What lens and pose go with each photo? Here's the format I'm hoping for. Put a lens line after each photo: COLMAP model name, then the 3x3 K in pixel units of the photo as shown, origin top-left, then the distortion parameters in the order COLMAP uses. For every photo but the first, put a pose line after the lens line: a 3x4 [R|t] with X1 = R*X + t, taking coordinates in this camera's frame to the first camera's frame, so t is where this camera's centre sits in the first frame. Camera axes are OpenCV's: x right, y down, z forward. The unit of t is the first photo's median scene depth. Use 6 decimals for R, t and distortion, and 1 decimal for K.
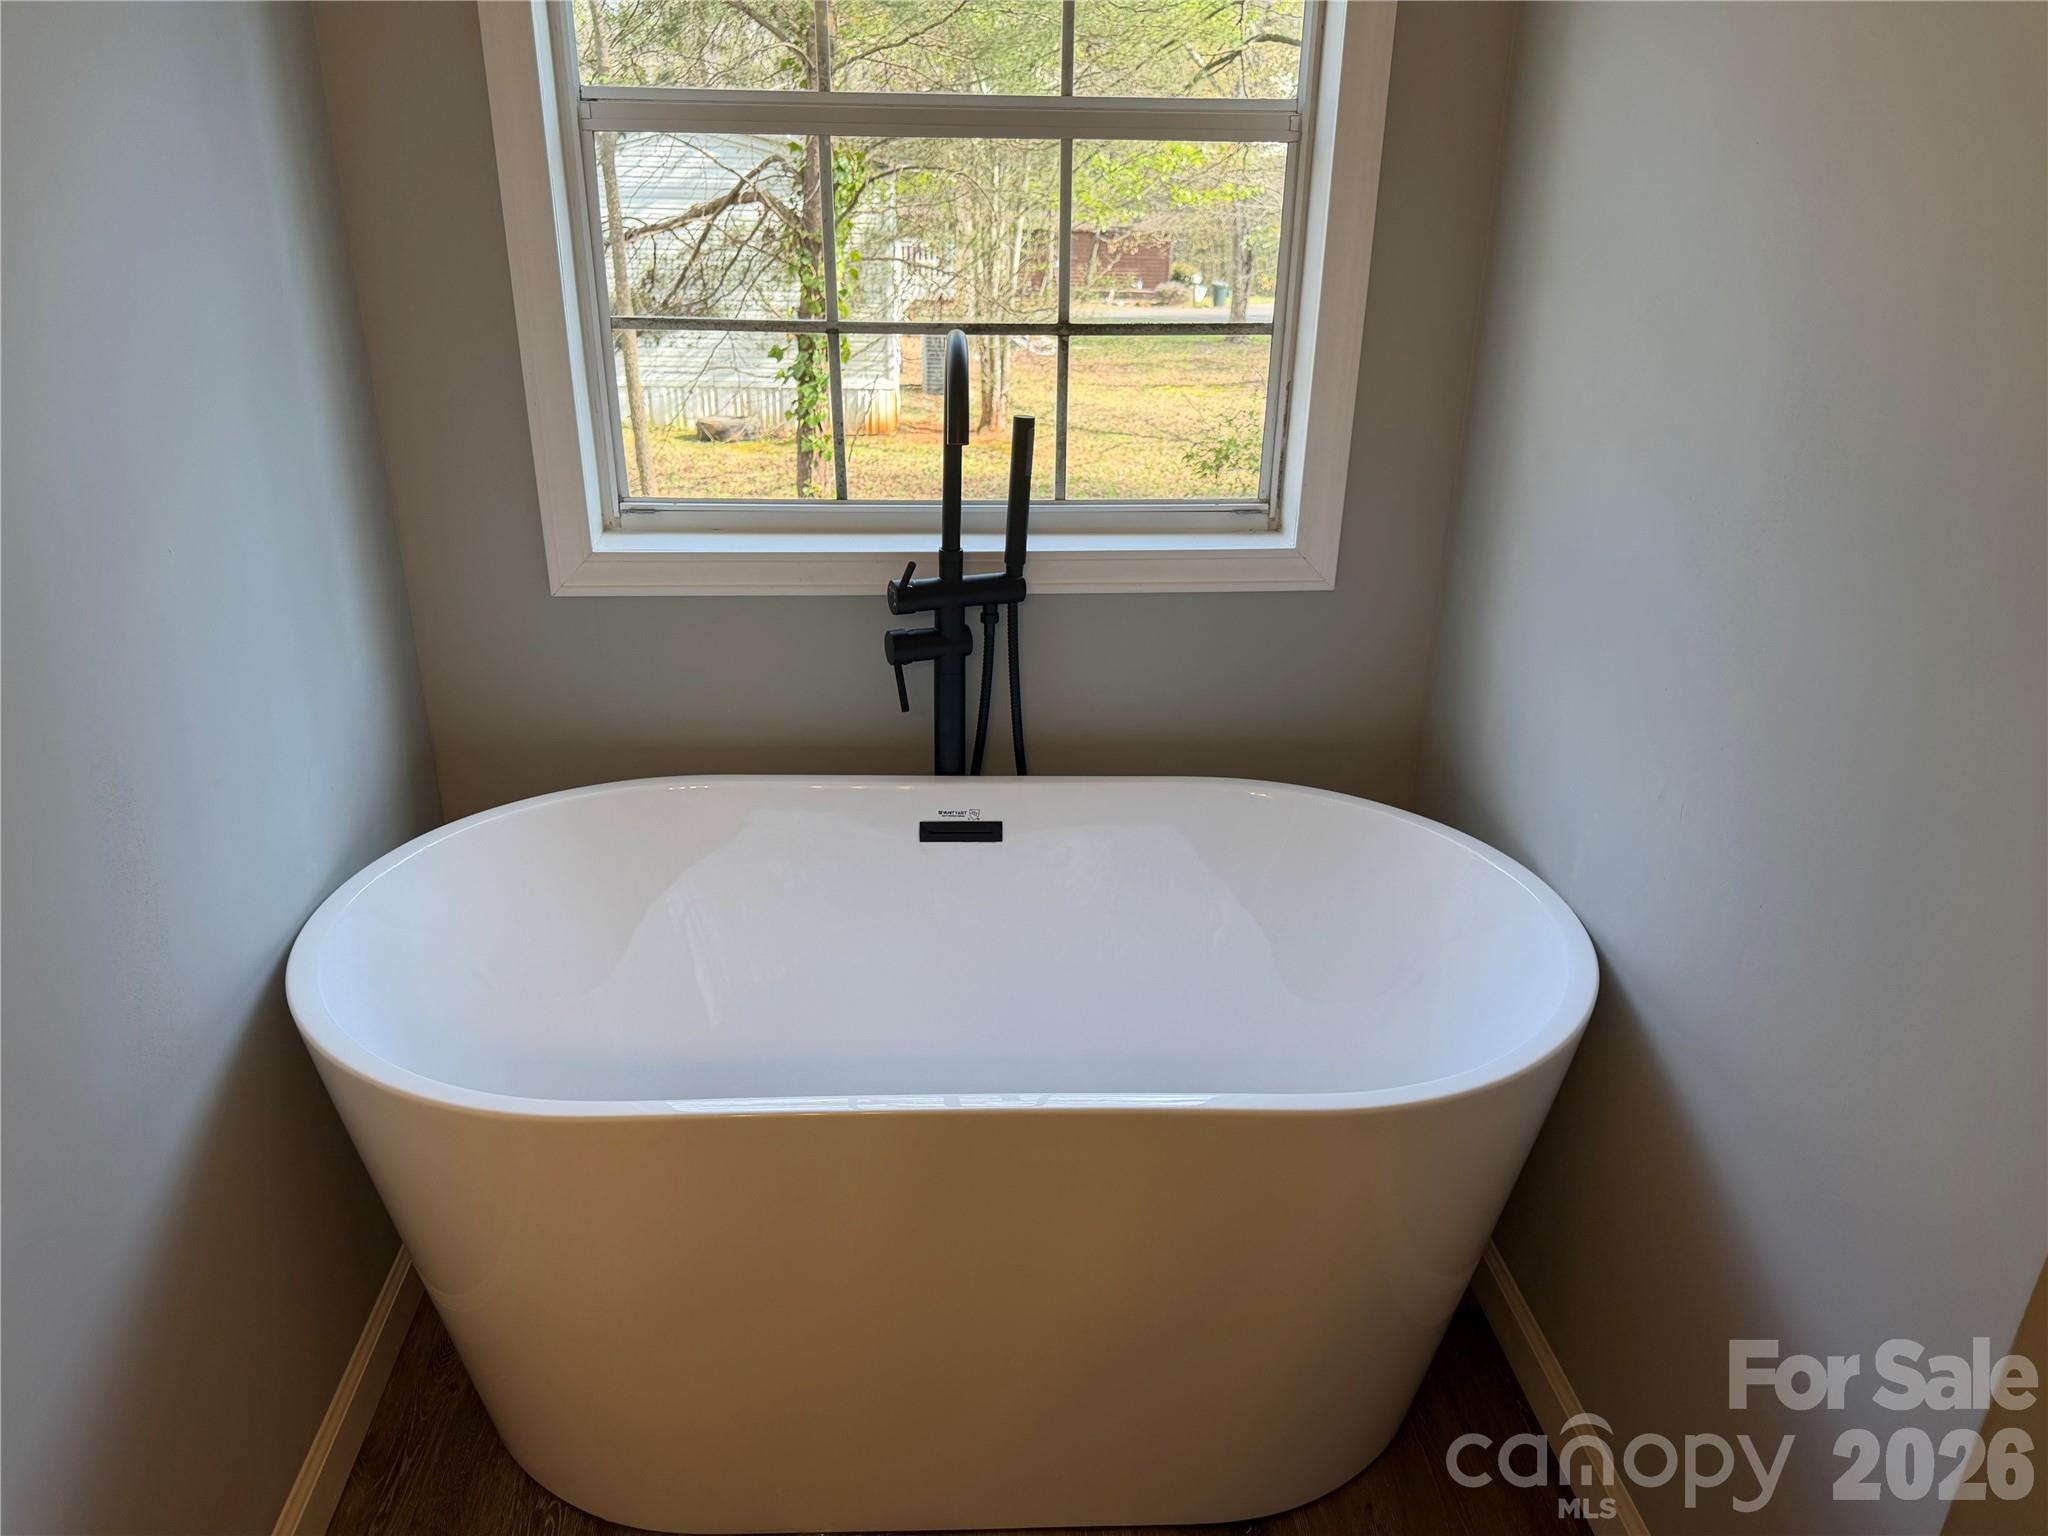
lens RADIAL K [[1433.8, 0, 1027.9], [0, 1433.8, 772.5], [0, 0, 1]] dist [0.124743, -0.168259]
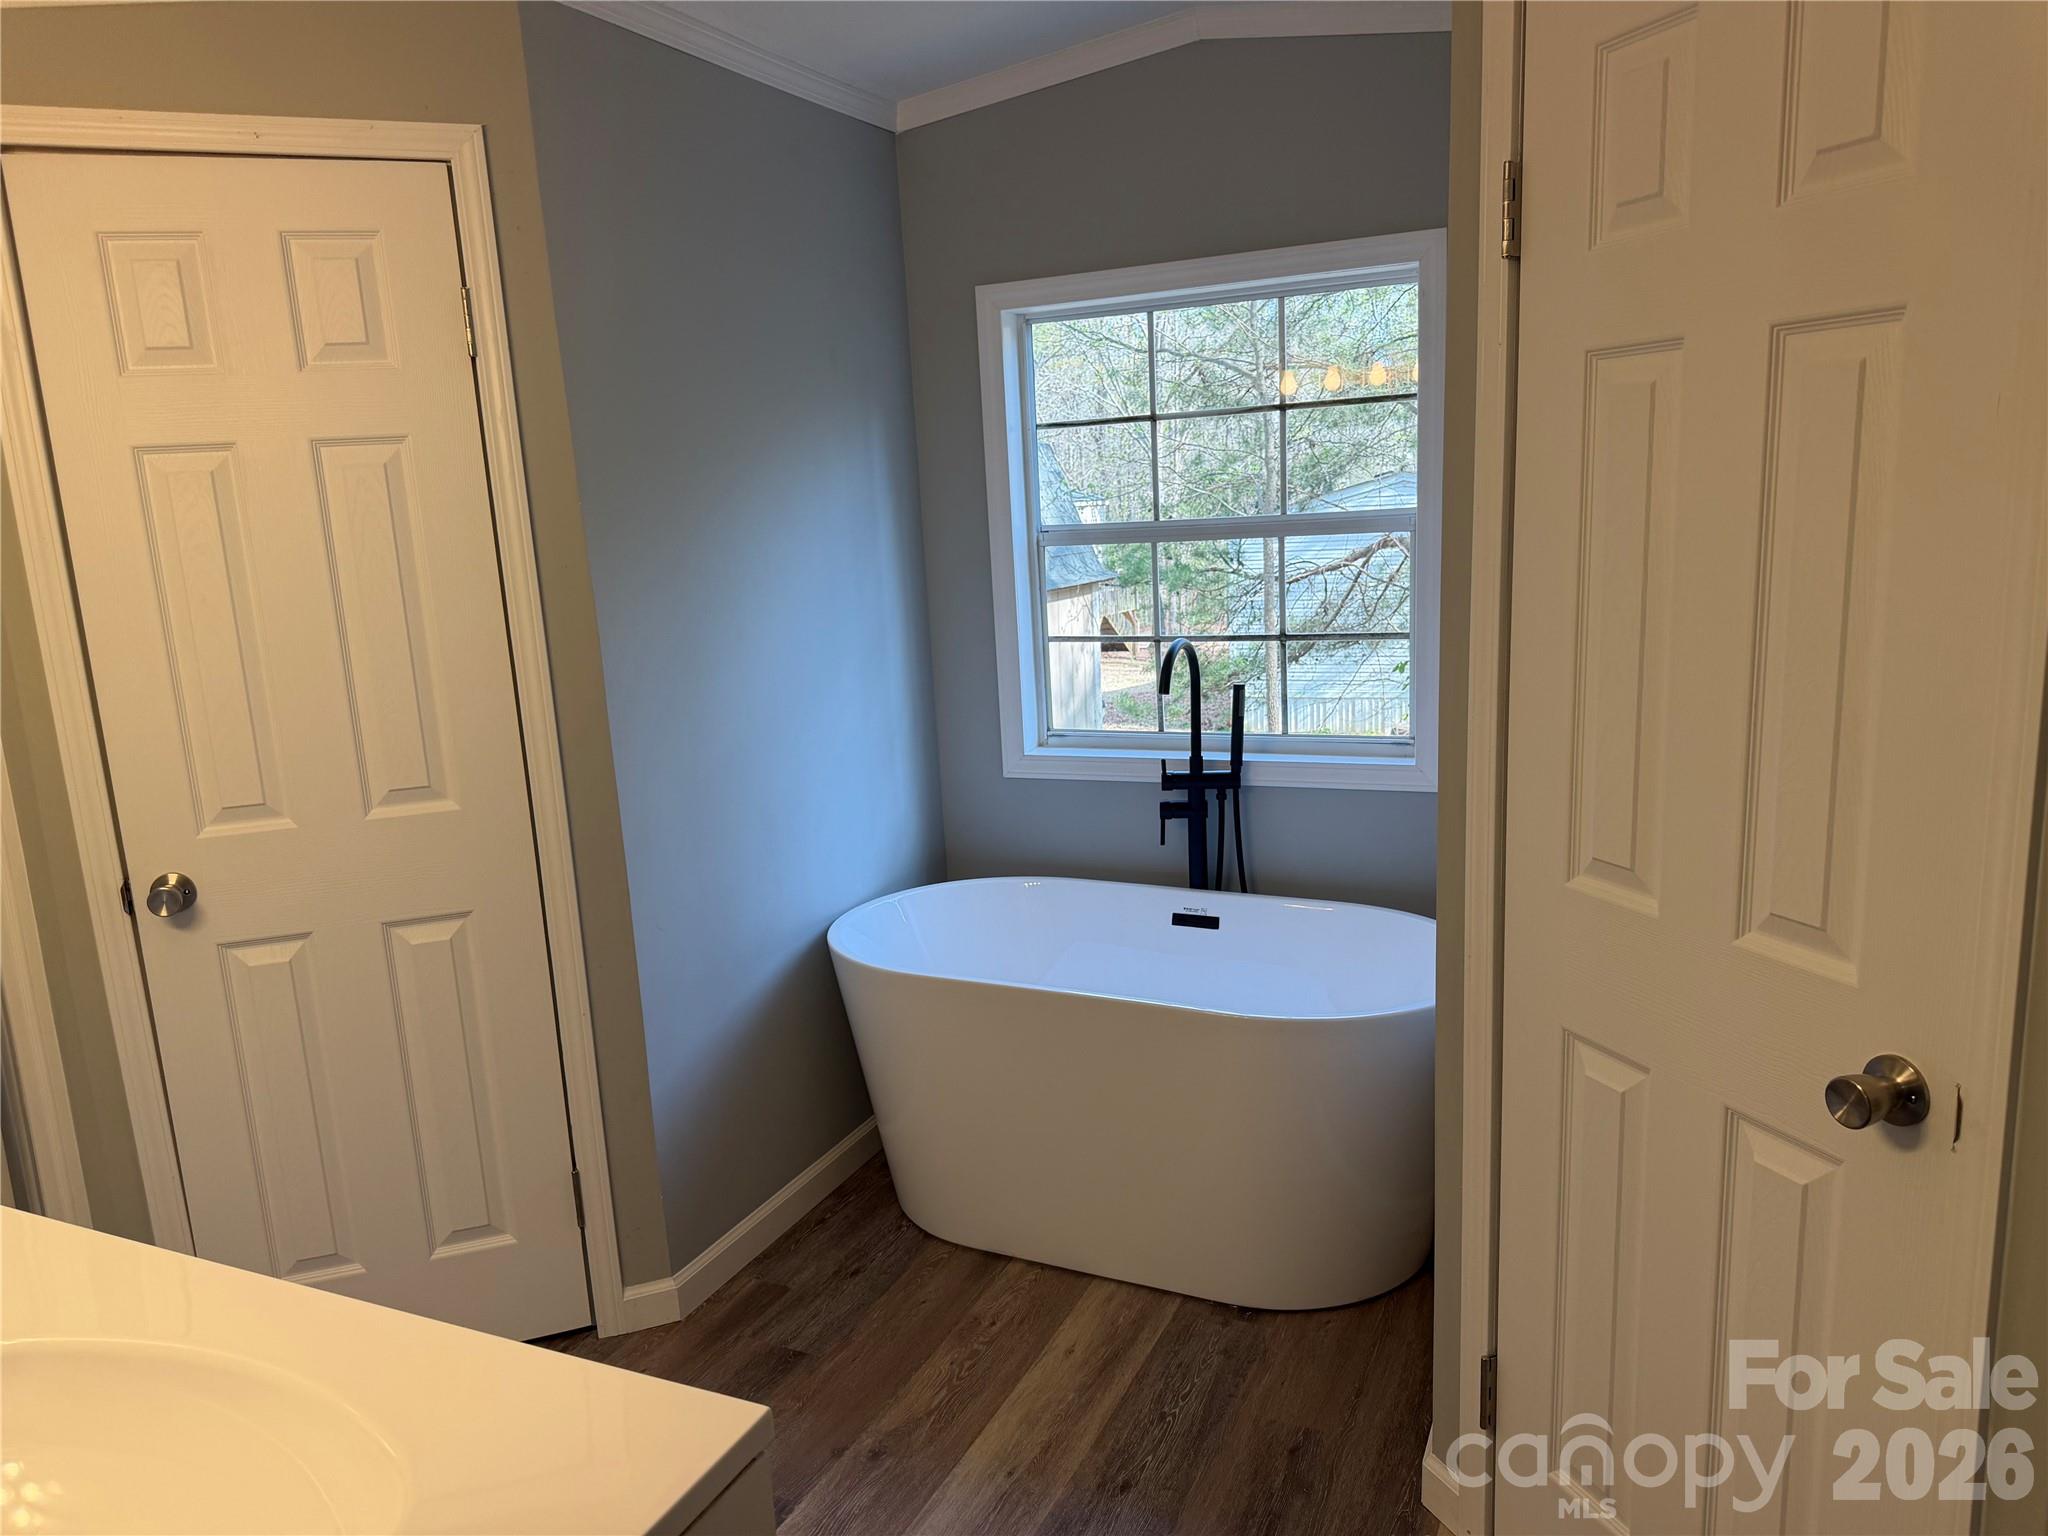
lens RADIAL K [[1433.8, 0, 1027.9], [0, 1433.8, 772.5], [0, 0, 1]] dist [0.124743, -0.168259]
pose [[0.868222, 0.029773, -0.495282, 0.627224], [-0.132080, 0.976050, -0.172861, 0.192824], [0.478274, 0.215498, 0.851360, -0.587620]]
